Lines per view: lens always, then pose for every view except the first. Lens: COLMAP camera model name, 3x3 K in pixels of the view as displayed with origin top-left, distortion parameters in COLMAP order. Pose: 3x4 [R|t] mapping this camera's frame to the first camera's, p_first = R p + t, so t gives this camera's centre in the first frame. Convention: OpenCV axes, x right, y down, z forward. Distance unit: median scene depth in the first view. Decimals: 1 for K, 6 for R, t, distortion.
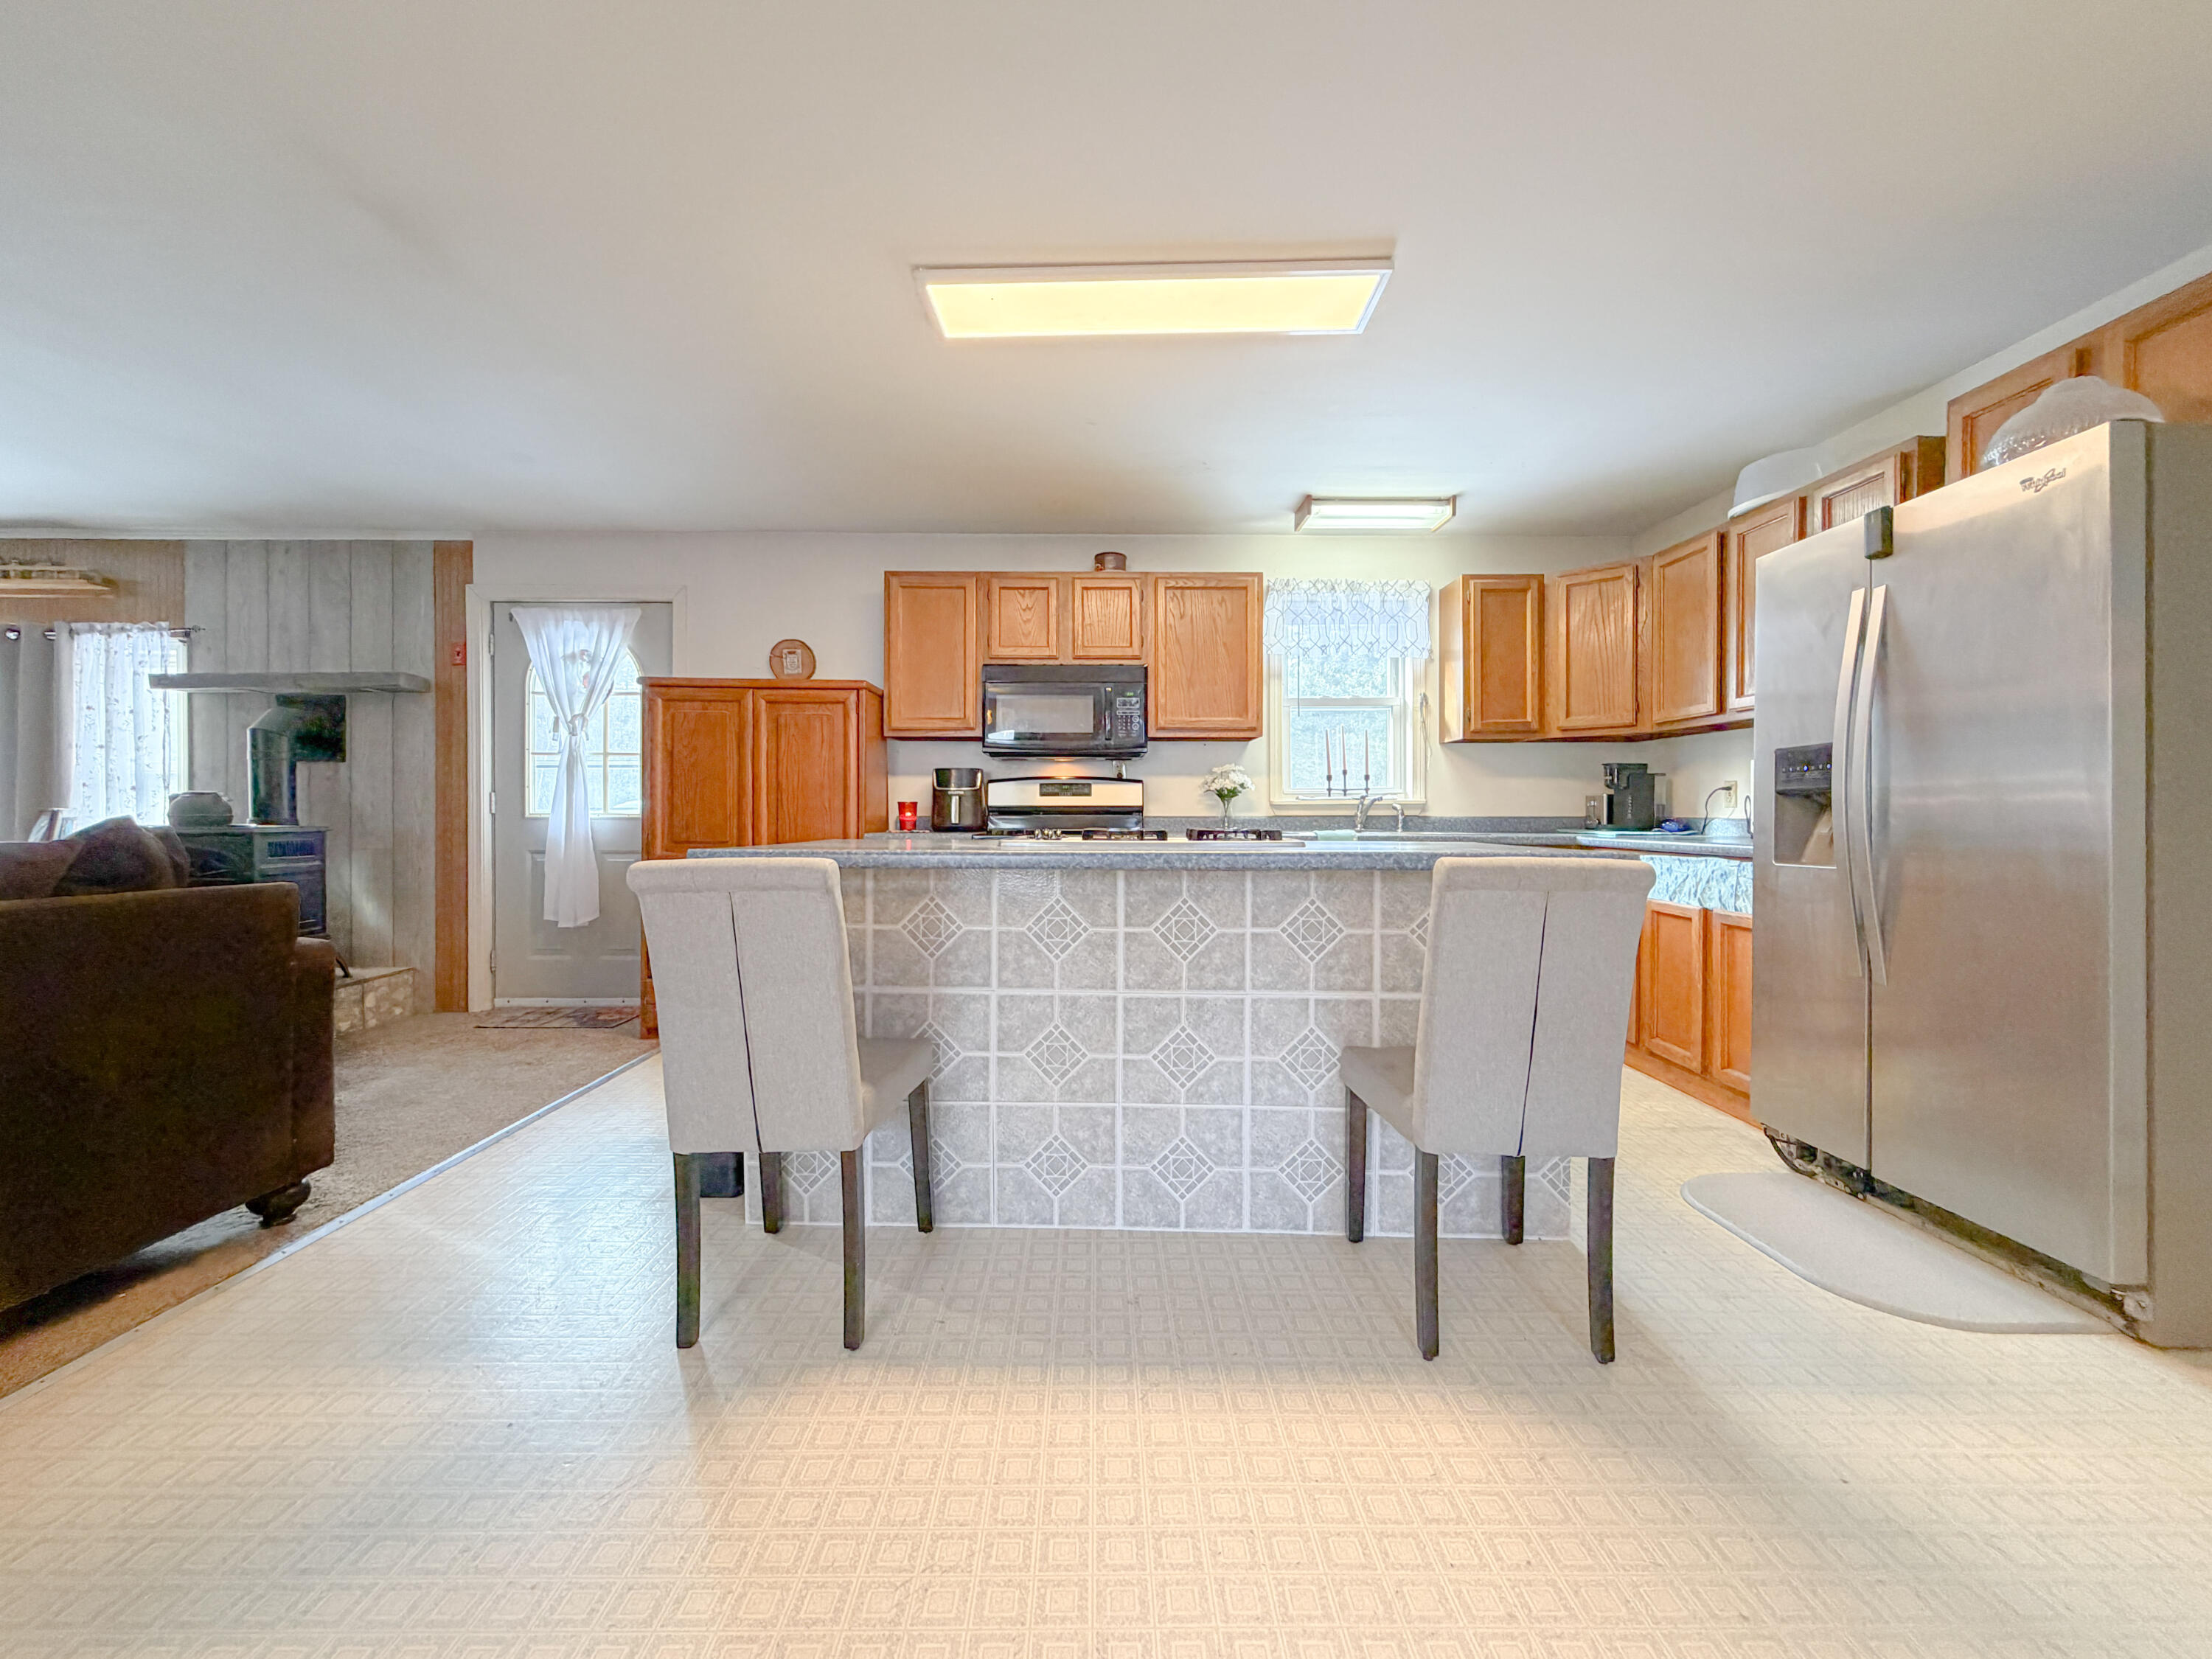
lens RADIAL K [[881.8, 0, 1102.1], [0, 881.8, 816.9], [0, 0, 1]] dist [0.000066, -0.000014]
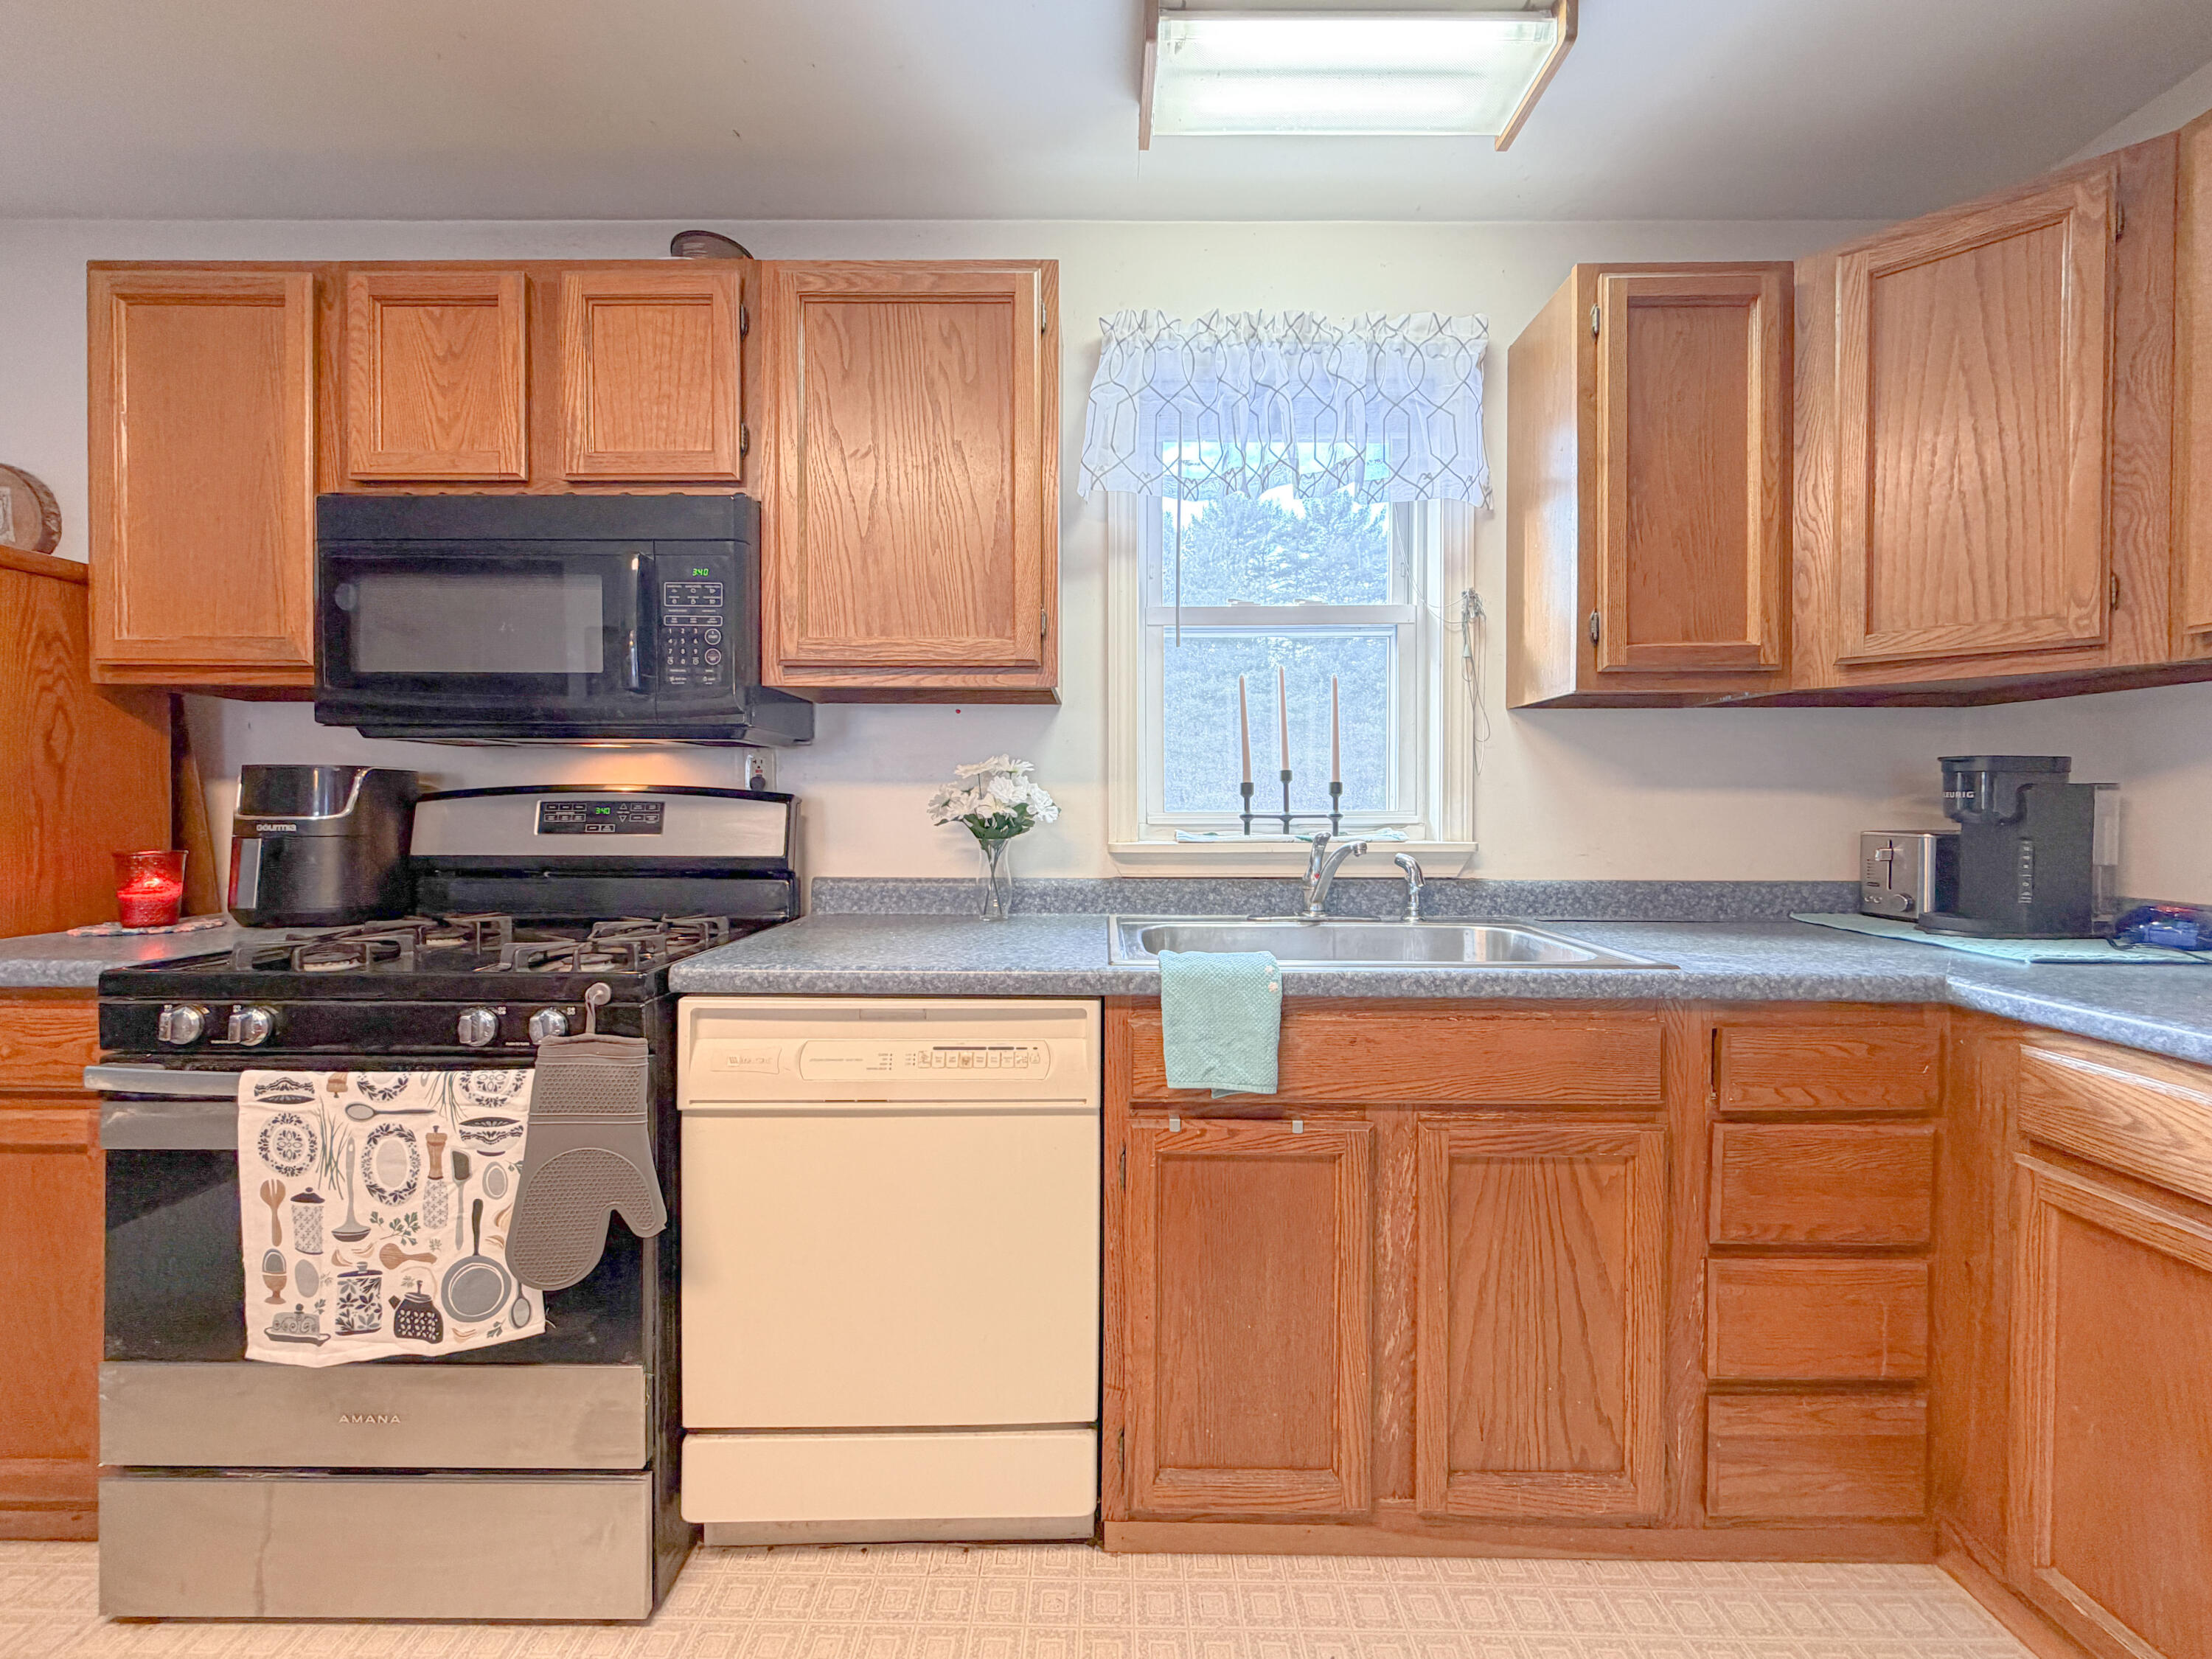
lens RADIAL K [[881.8, 0, 1102.1], [0, 881.8, 816.9], [0, 0, 1]] dist [0.000066, -0.000014]
pose [[0.999843, 0.003372, -0.017381, 0.207786], [-0.003259, 0.999974, 0.006496, -0.035752], [0.017402, -0.006438, 0.999828, 0.608726]]
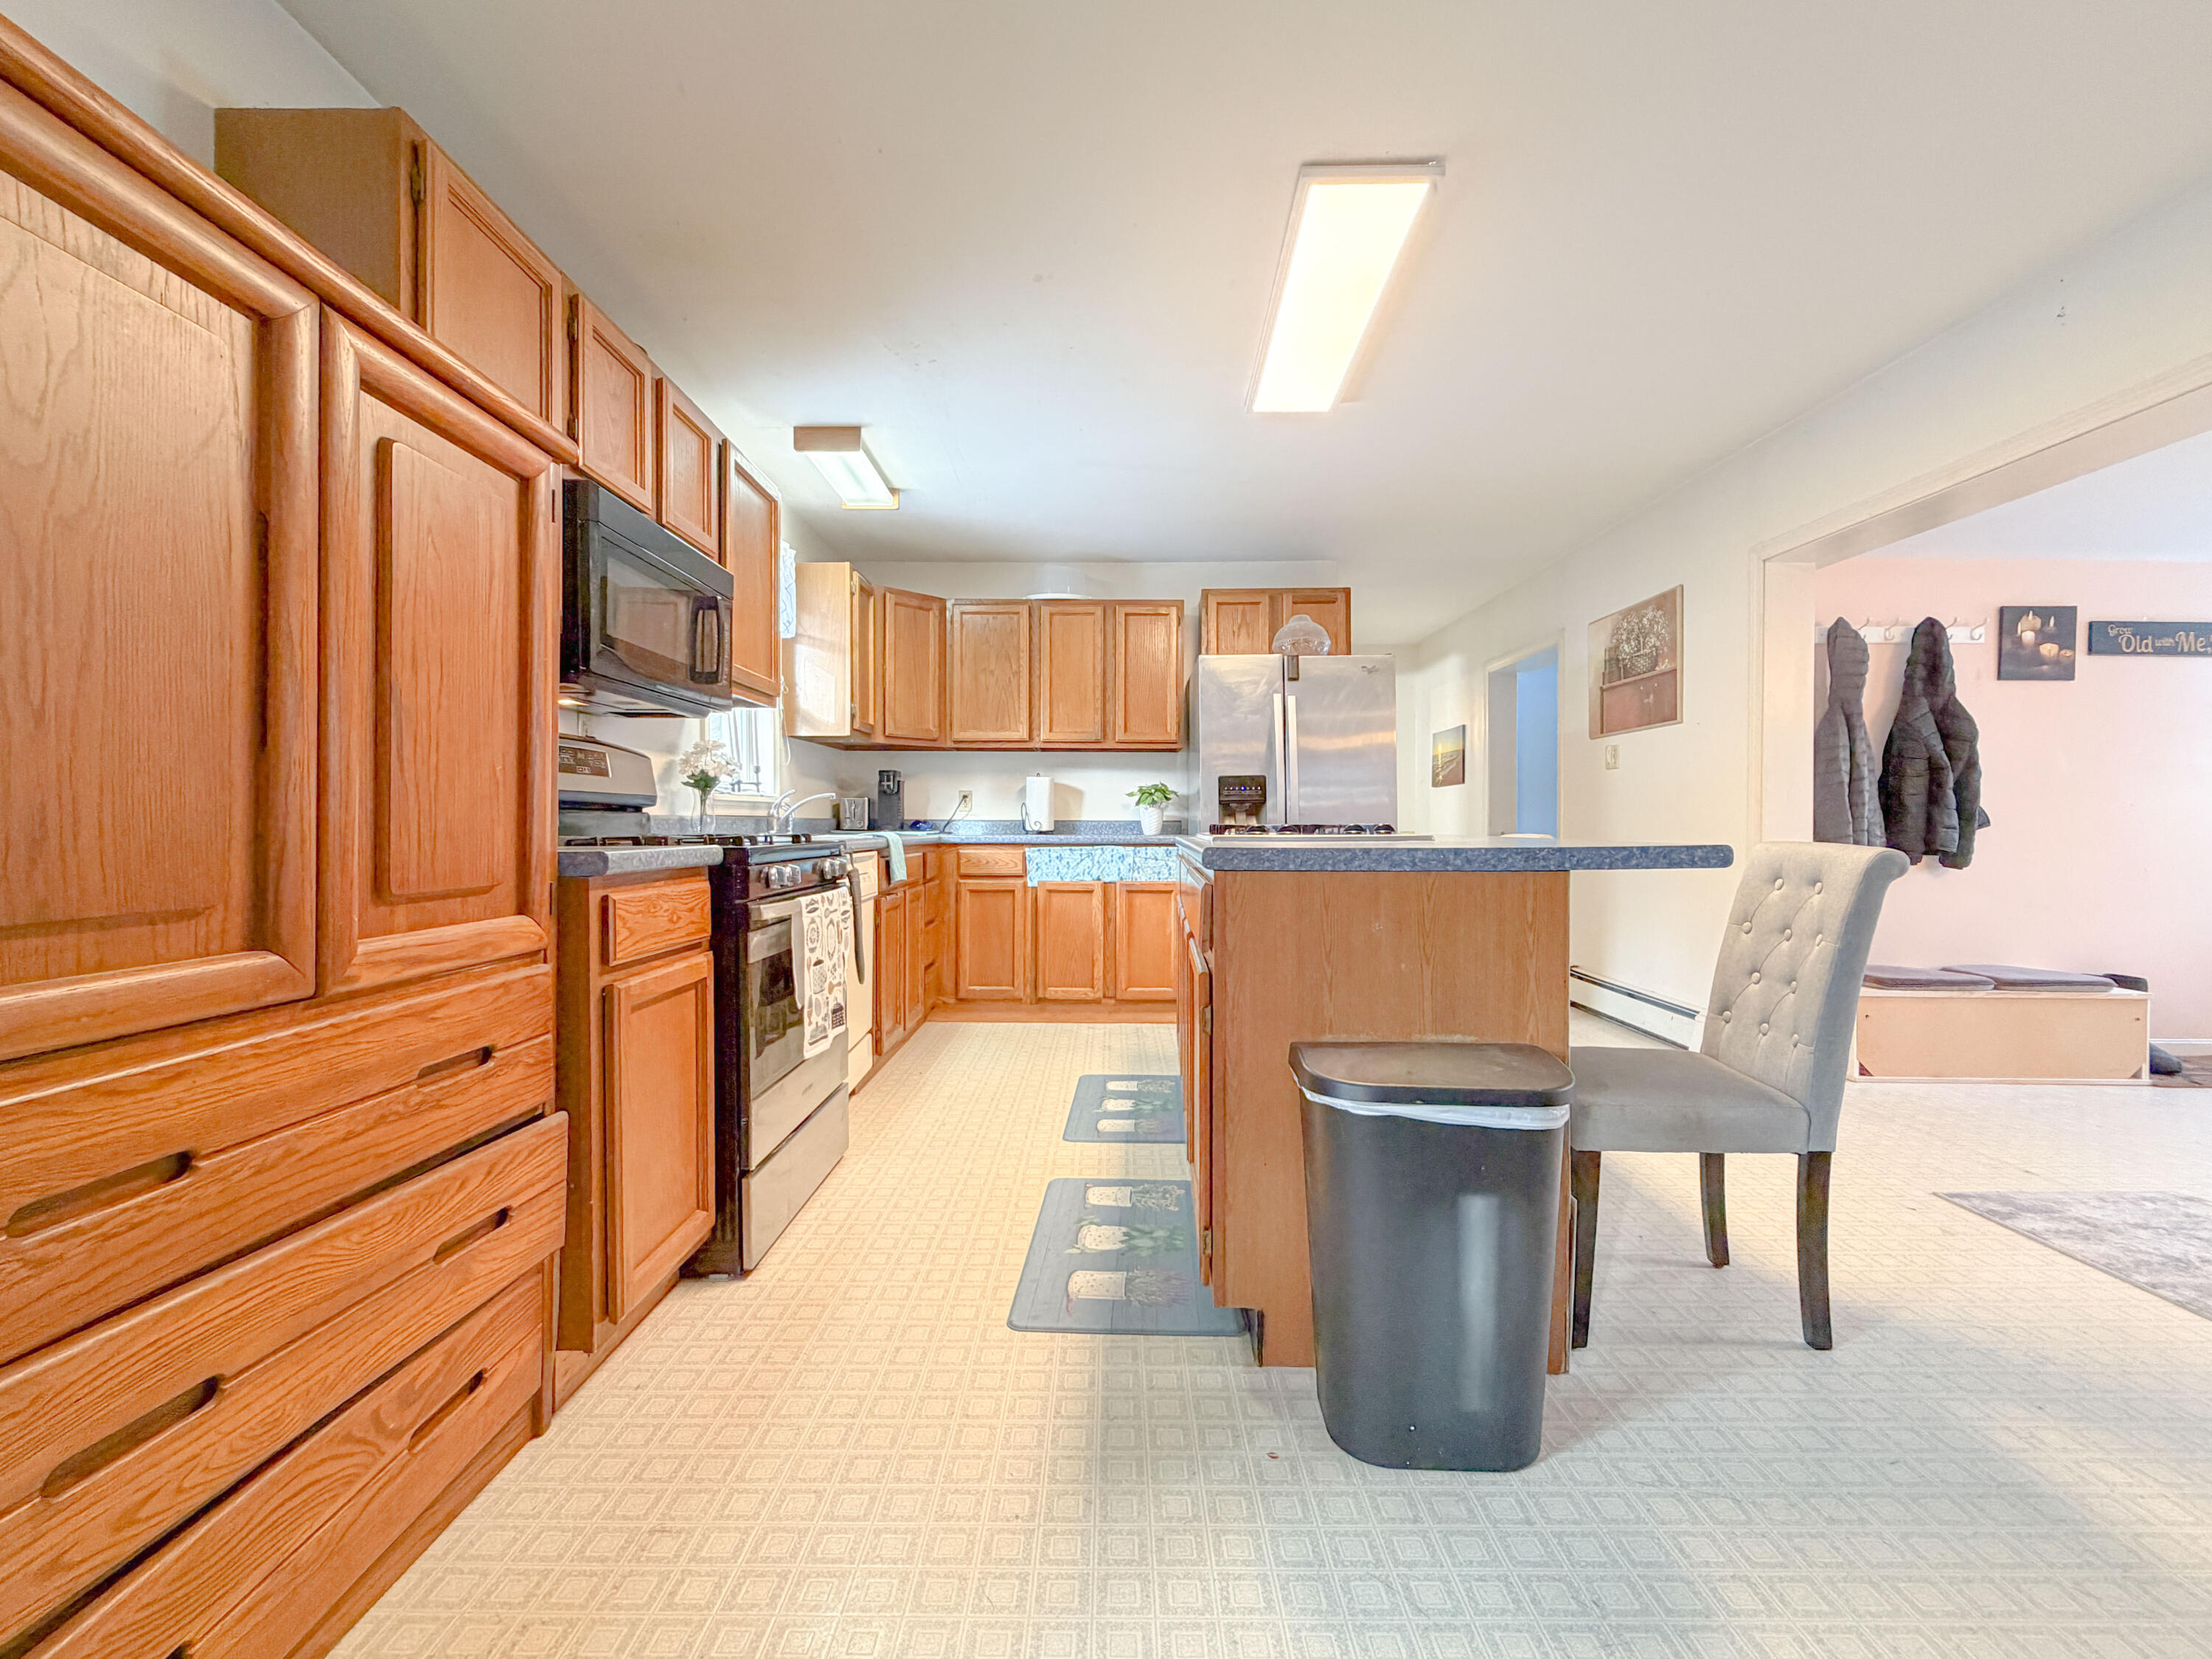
lens RADIAL K [[963.2, 0, 1108.5], [0, 963.2, 834.6], [0, 0, 1]] dist [0.001490, 0.000127]
pose [[0.011519, -0.011865, 0.999863, -0.621576], [0.004238, 0.999921, 0.011816, 0.006844], [-0.999925, 0.004102, 0.011569, 0.706752]]
